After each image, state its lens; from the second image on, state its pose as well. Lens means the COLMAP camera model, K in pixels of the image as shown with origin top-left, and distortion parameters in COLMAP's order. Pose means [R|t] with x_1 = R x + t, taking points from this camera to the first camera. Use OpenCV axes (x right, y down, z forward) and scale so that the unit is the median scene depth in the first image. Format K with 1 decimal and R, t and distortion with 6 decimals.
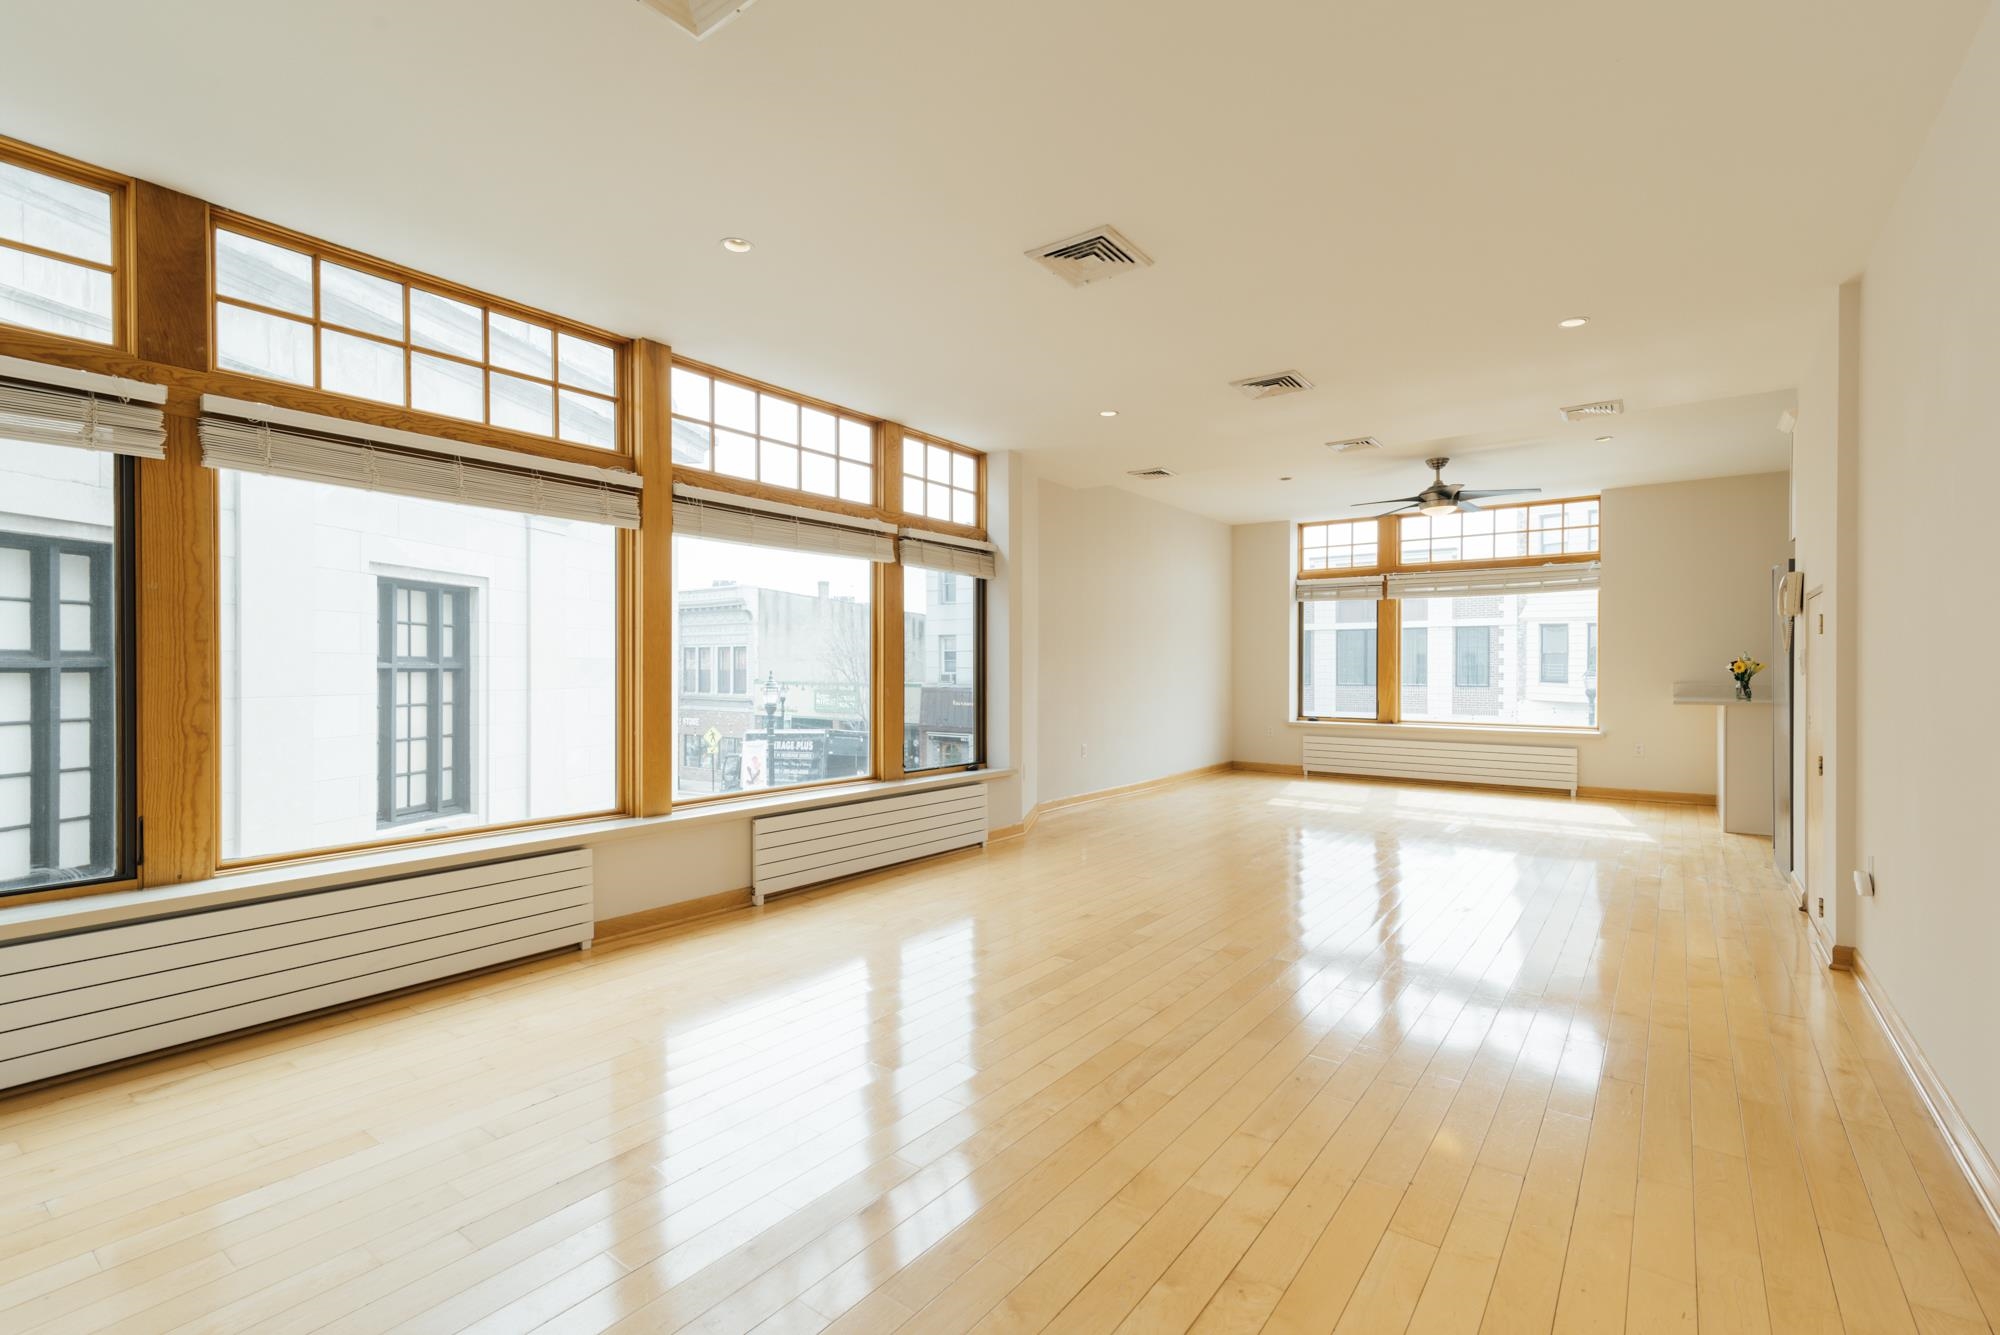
lens RADIAL K [[901.5, 0, 993.6], [0, 901.5, 673.5], [0, 0, 1]] dist [0.000816, 0.000230]
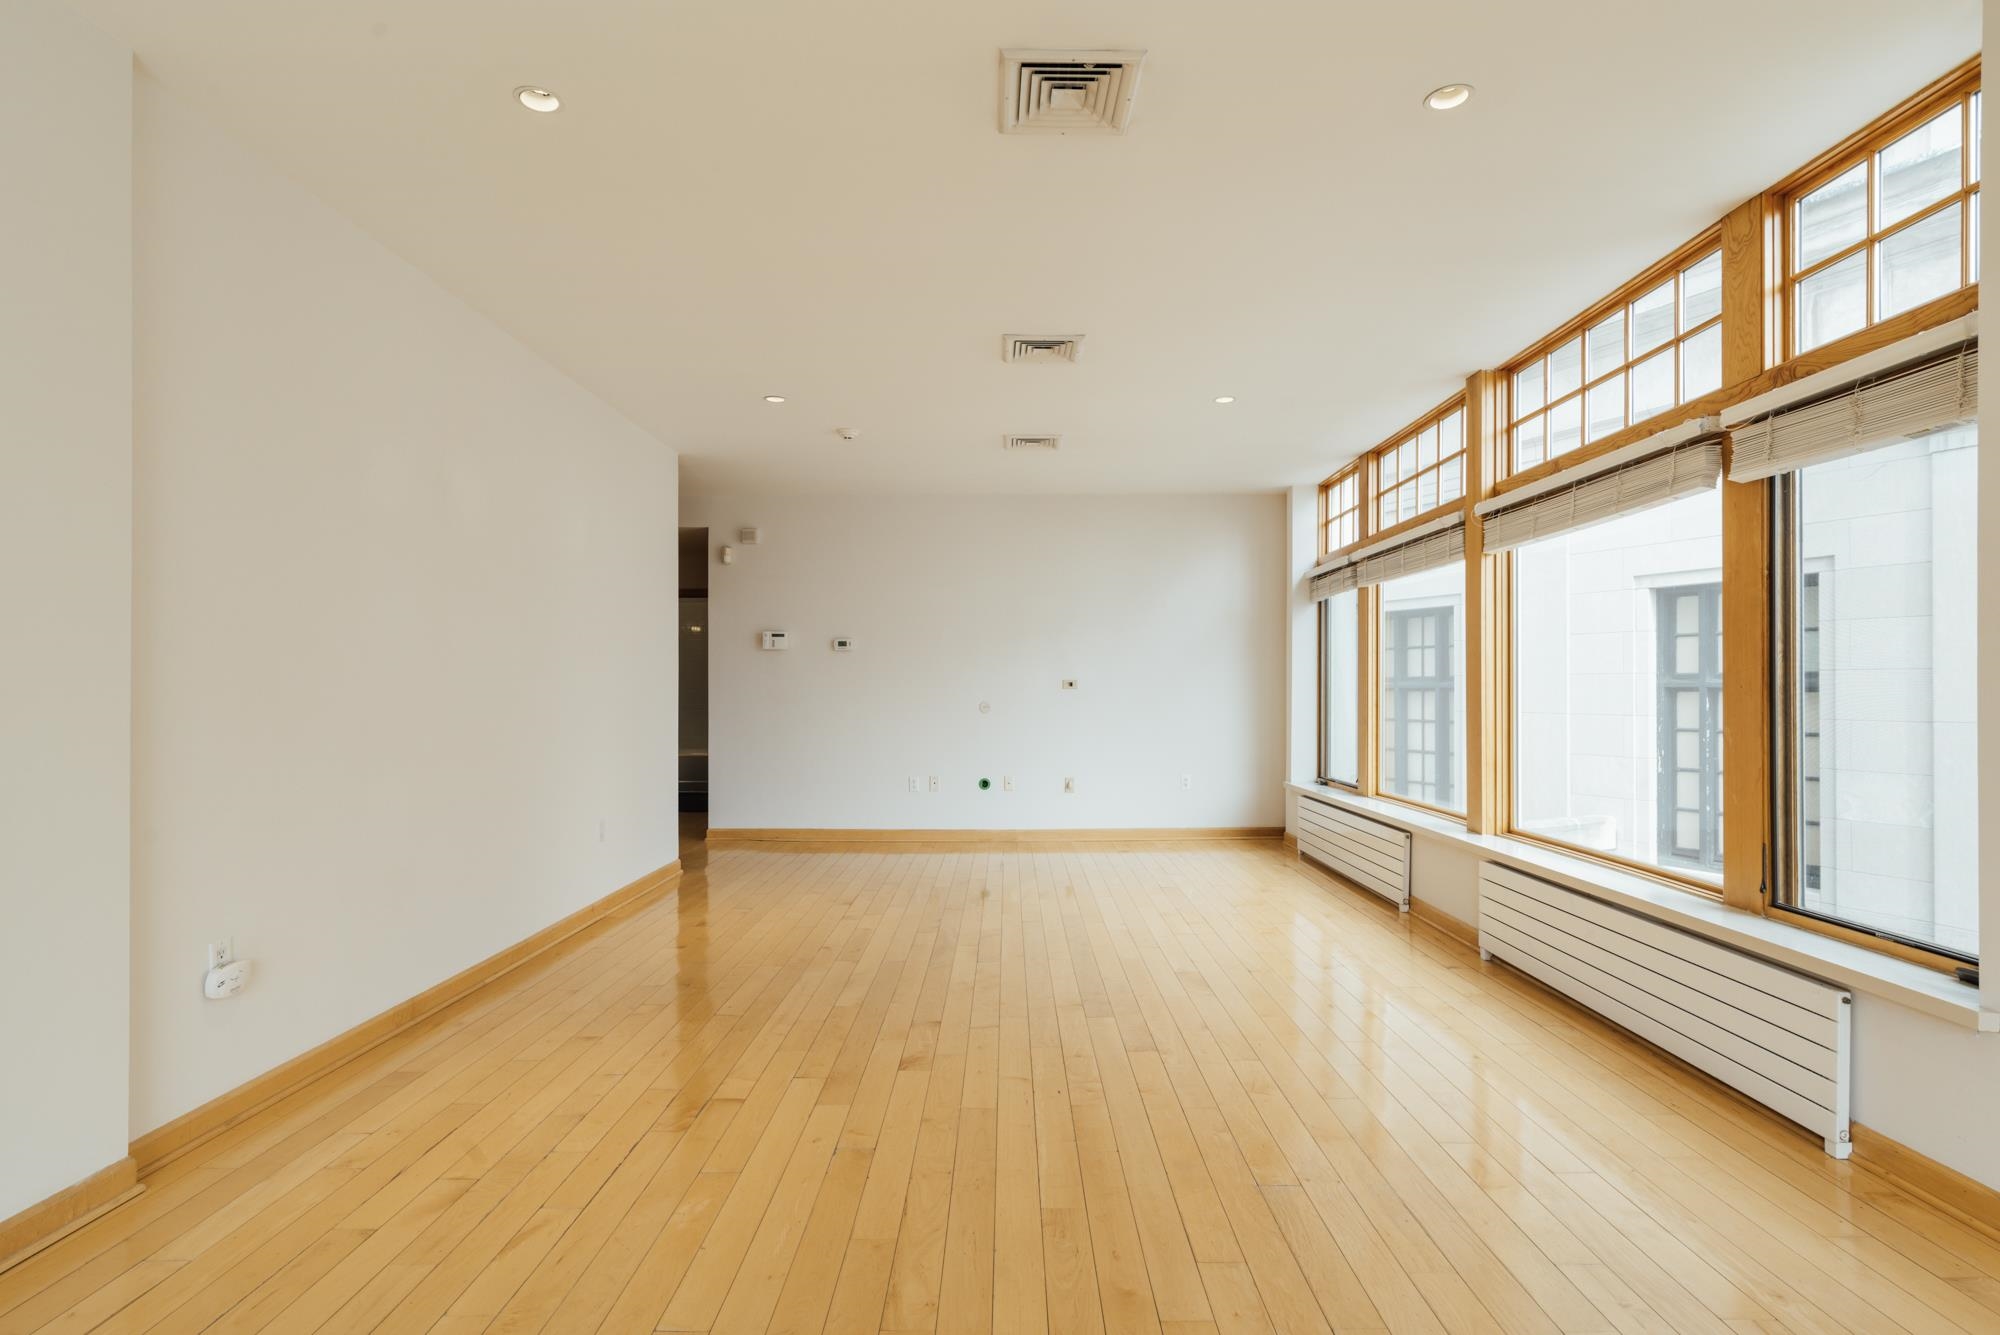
lens RADIAL K [[1000.3, 0, 1004.8], [0, 1000.3, 678.2], [0, 0, 1]] dist [0.004910, -0.000103]
pose [[-0.799125, -0.006947, -0.601125, 0.343483], [-0.003871, 0.999972, -0.006412, -0.004213], [0.601153, -0.002797, -0.799129, 0.736337]]
